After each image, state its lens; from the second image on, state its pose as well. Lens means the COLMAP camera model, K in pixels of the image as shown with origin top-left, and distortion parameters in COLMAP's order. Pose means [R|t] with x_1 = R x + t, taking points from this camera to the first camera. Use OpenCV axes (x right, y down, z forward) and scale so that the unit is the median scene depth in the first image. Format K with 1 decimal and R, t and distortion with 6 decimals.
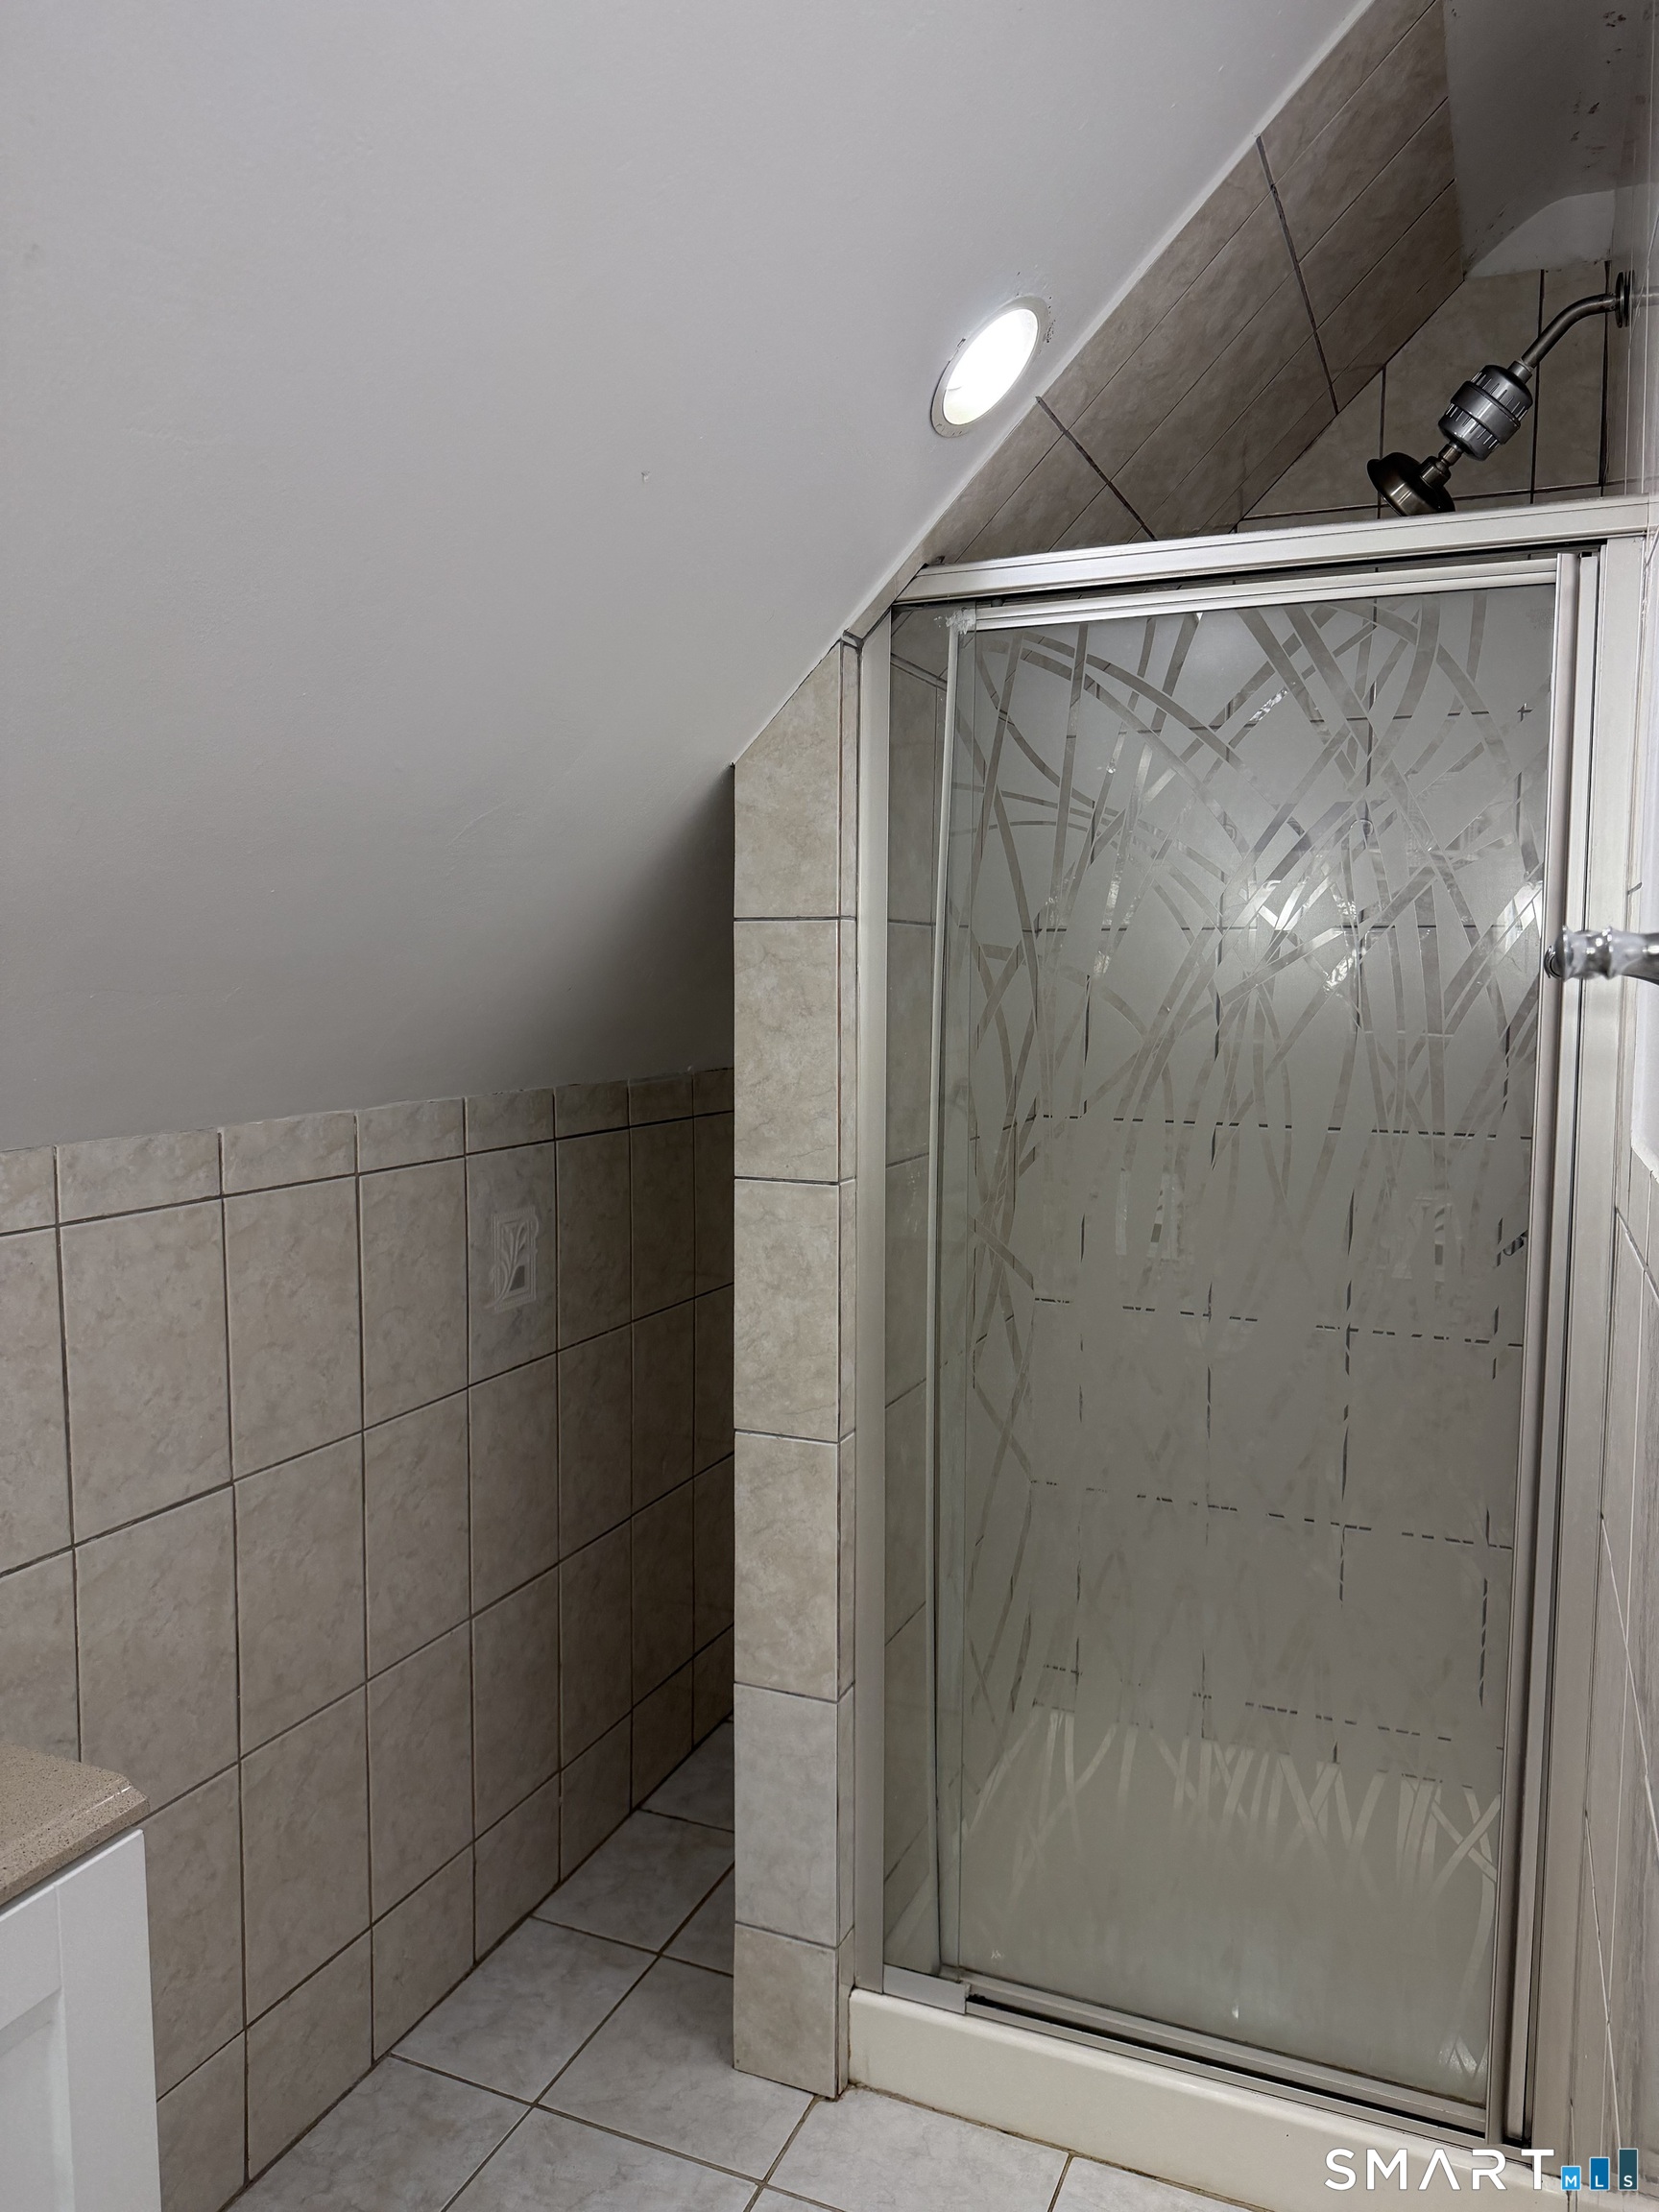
lens RADIAL K [[1542.8, 0, 821.3], [0, 1542.8, 1094.5], [0, 0, 1]] dist [0.072665, -0.098230]
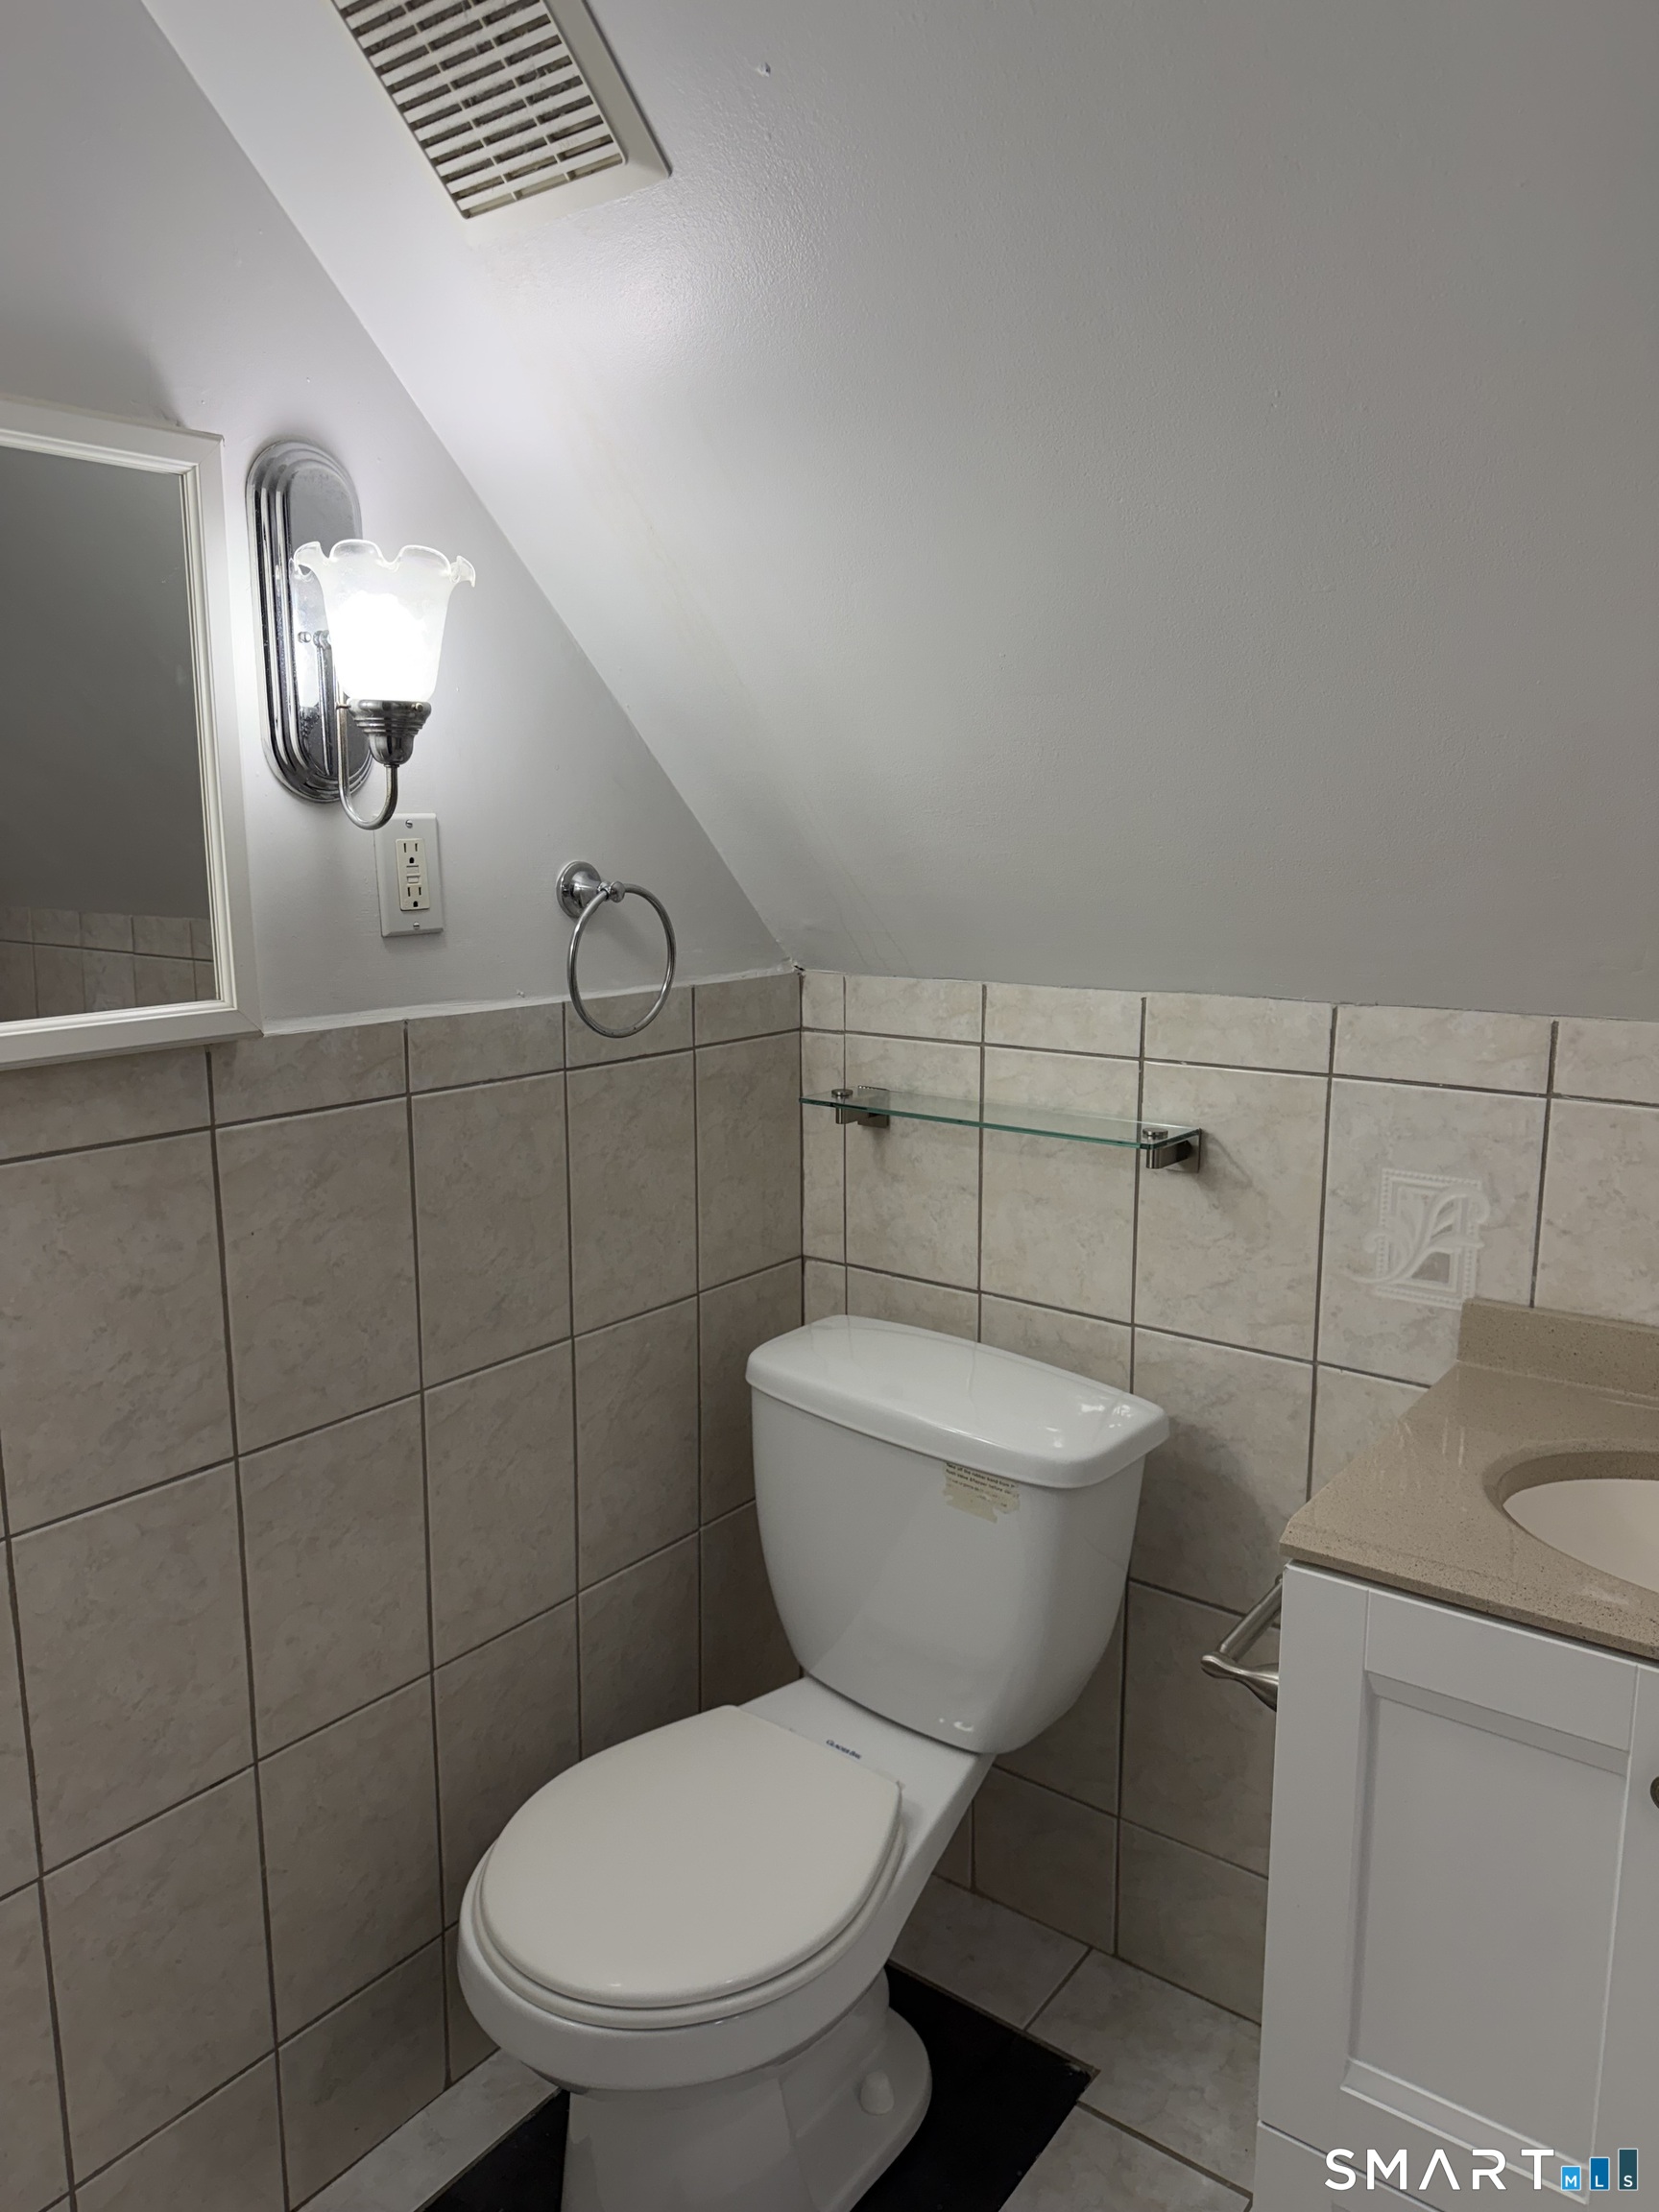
lens RADIAL K [[1542.8, 0, 821.3], [0, 1542.8, 1094.5], [0, 0, 1]] dist [0.072665, -0.098230]
pose [[0.976581, 0.025935, -0.213582, 0.051423], [-0.009228, 0.996844, 0.078850, -0.009665], [0.214953, -0.075033, 0.973738, 0.106989]]
